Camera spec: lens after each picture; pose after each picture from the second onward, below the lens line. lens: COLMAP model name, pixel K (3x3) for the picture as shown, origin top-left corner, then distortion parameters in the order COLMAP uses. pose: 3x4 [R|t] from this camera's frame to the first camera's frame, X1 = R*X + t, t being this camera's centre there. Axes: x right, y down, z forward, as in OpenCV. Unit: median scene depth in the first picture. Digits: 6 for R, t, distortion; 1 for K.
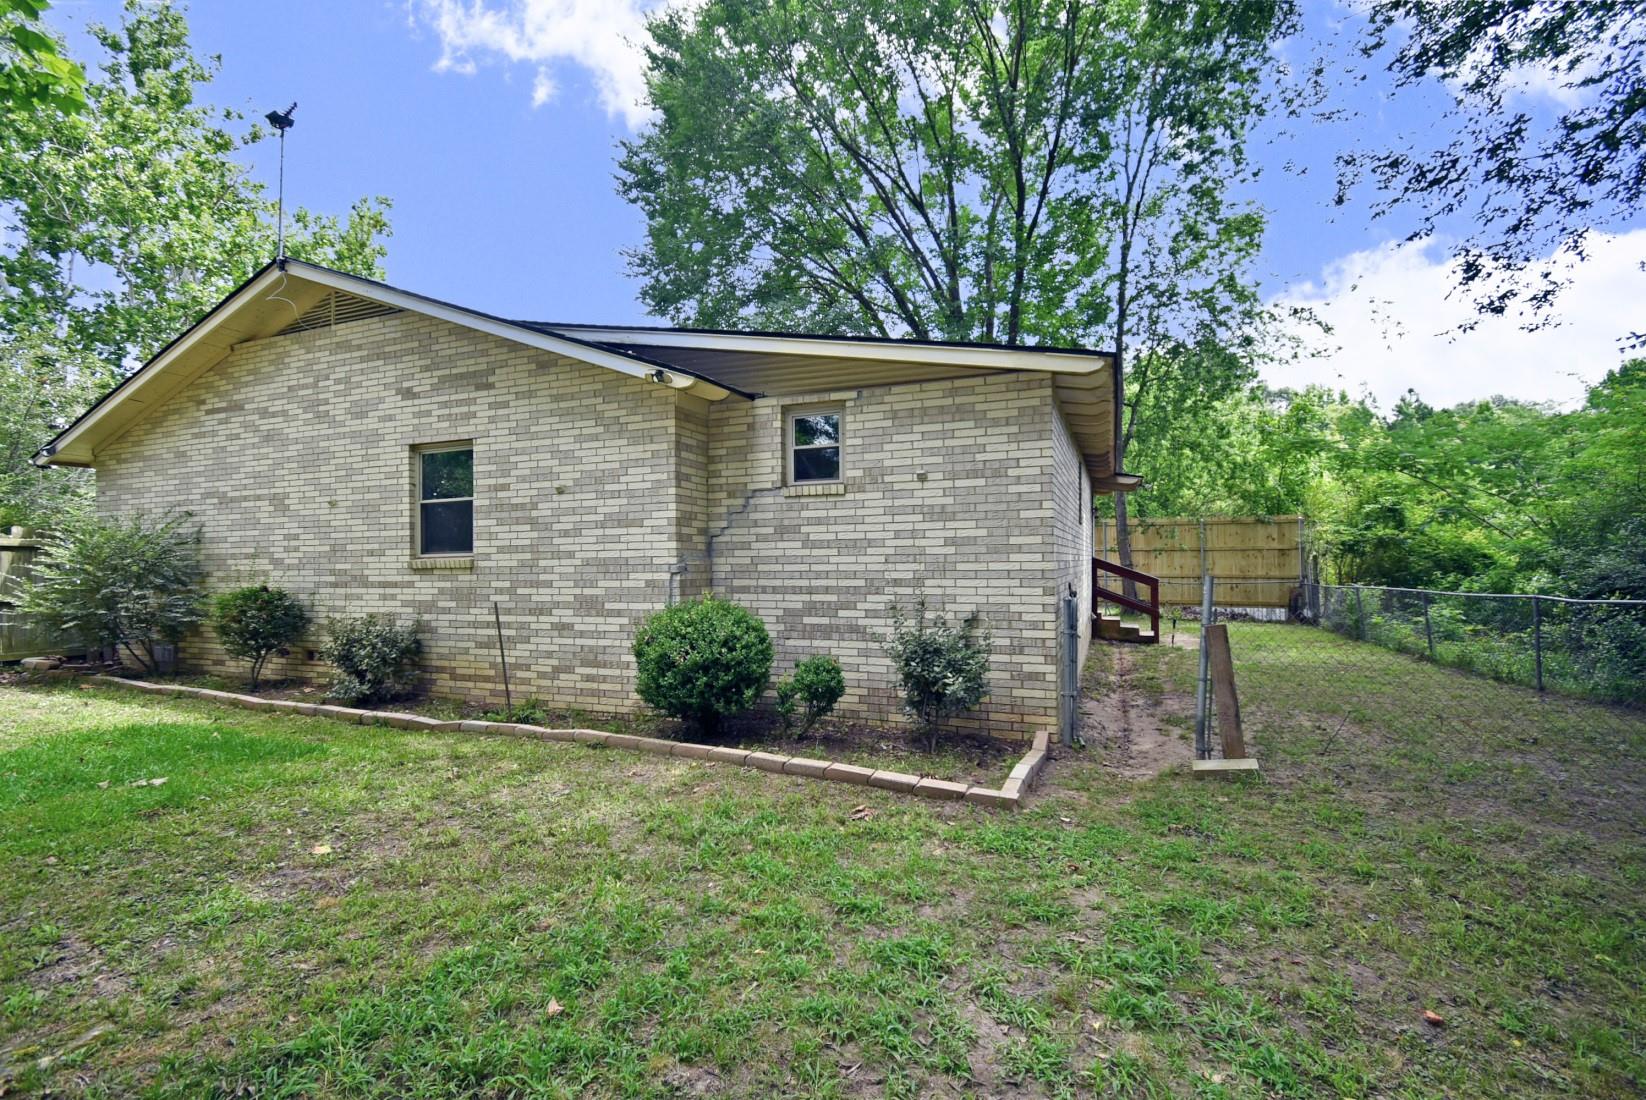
lens RADIAL K [[731.6, 0, 823.0], [0, 731.6, 550.0], [0, 0, 1]] dist [-0.000791, -0.000150]
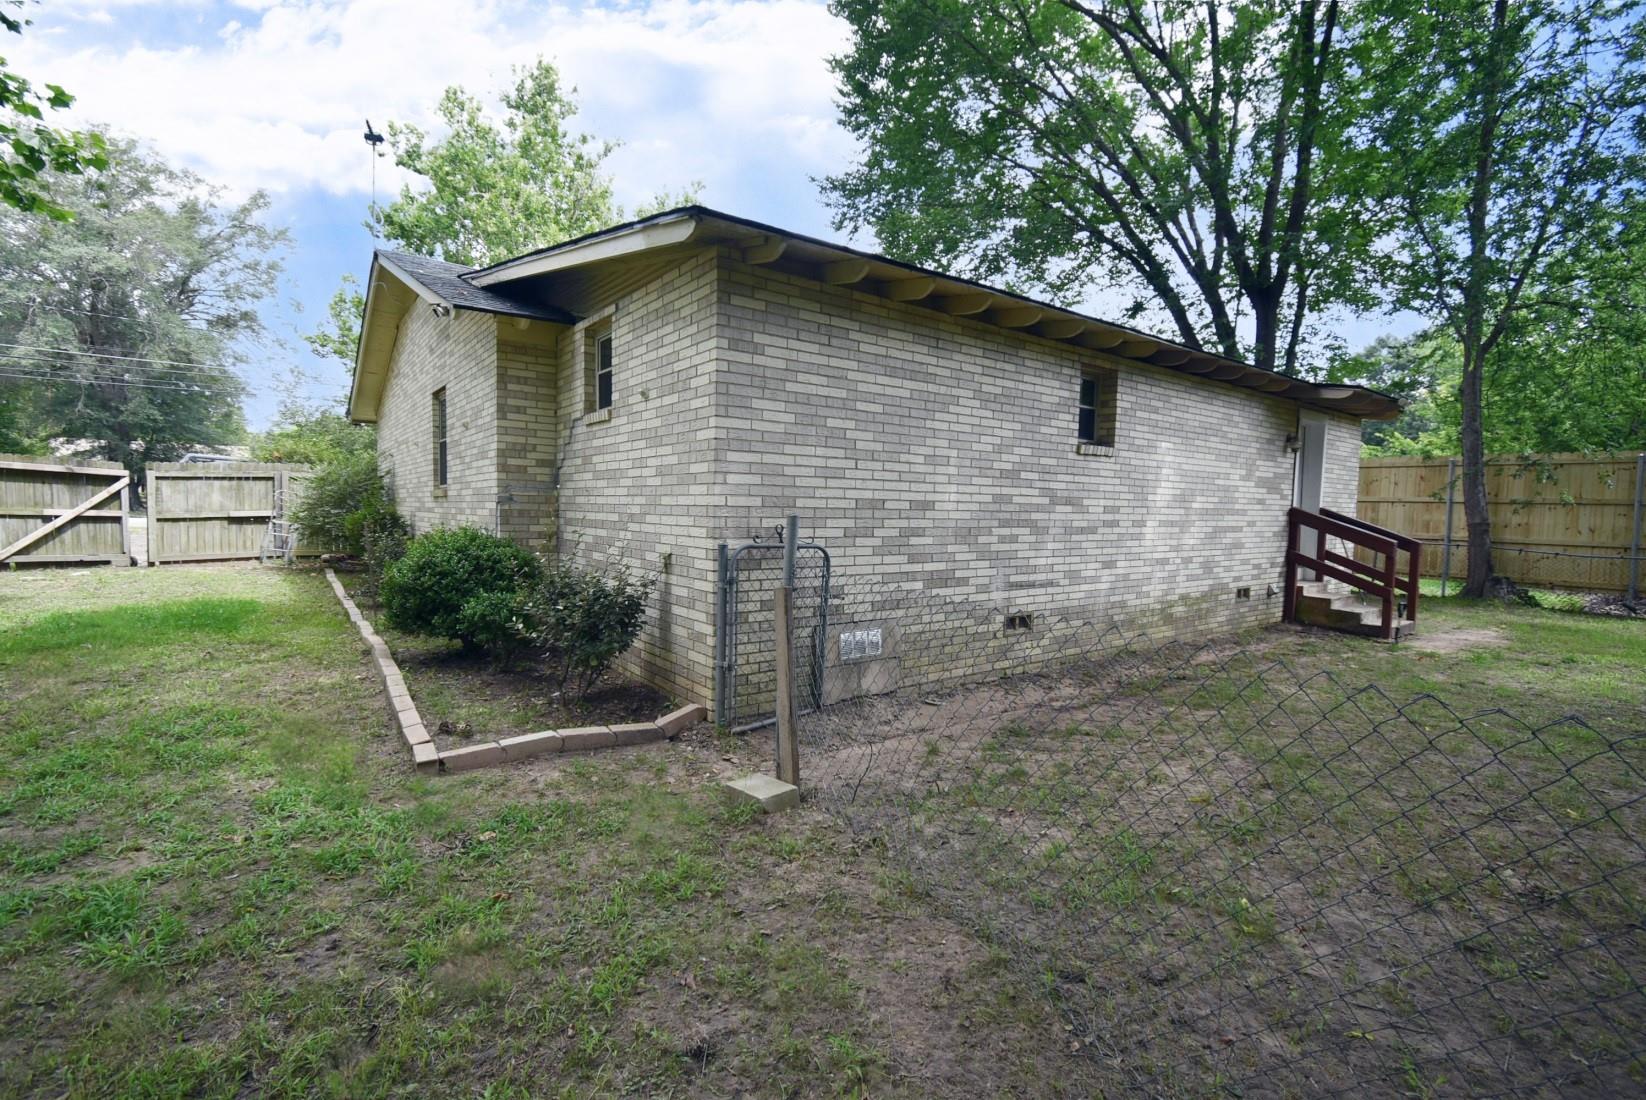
lens RADIAL K [[729.0, 0, 823.0], [0, 729.0, 550.0], [0, 0, 1]] dist [0.002670, -0.000052]
pose [[0.856680, 0.054734, -0.512936, 0.772586], [-0.017876, 0.996908, 0.076522, 0.011700], [0.515538, -0.056385, 0.855009, 0.366564]]
